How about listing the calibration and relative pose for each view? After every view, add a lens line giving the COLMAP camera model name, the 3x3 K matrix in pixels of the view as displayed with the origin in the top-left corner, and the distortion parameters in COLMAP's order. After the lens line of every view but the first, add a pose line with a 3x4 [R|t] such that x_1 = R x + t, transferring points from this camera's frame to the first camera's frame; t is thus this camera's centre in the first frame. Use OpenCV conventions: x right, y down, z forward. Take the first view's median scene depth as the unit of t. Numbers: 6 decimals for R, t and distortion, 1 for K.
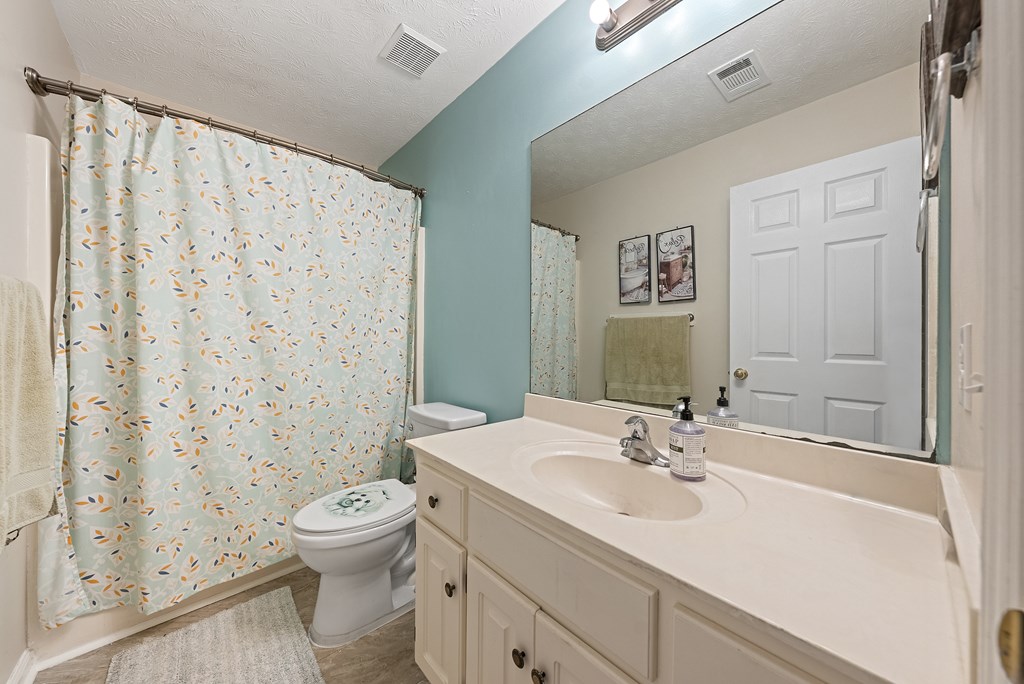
lens RADIAL K [[361.5, 0, 505.7], [0, 361.5, 339.2], [0, 0, 1]] dist [-0.004490, -0.000293]
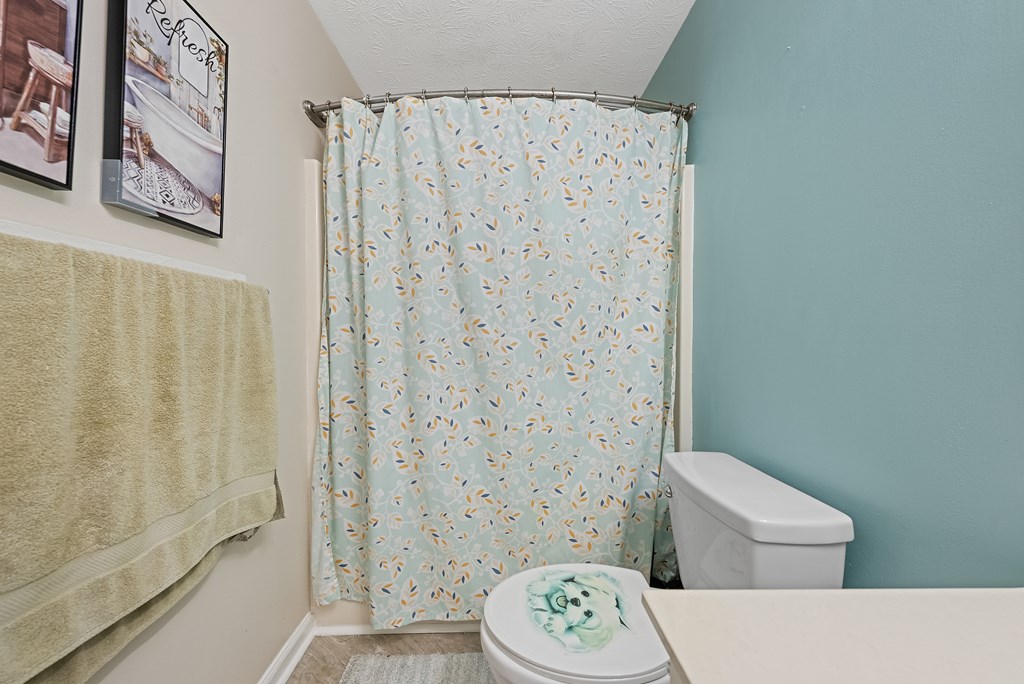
lens RADIAL K [[361.5, 0, 504.0], [0, 361.5, 338.2], [0, 0, 1]] dist [-0.004490, -0.000293]
pose [[0.761415, -0.001556, -0.648262, -0.097411], [-0.001791, 0.999988, -0.004504, -0.003843], [0.648262, 0.004591, 0.761404, 0.433926]]
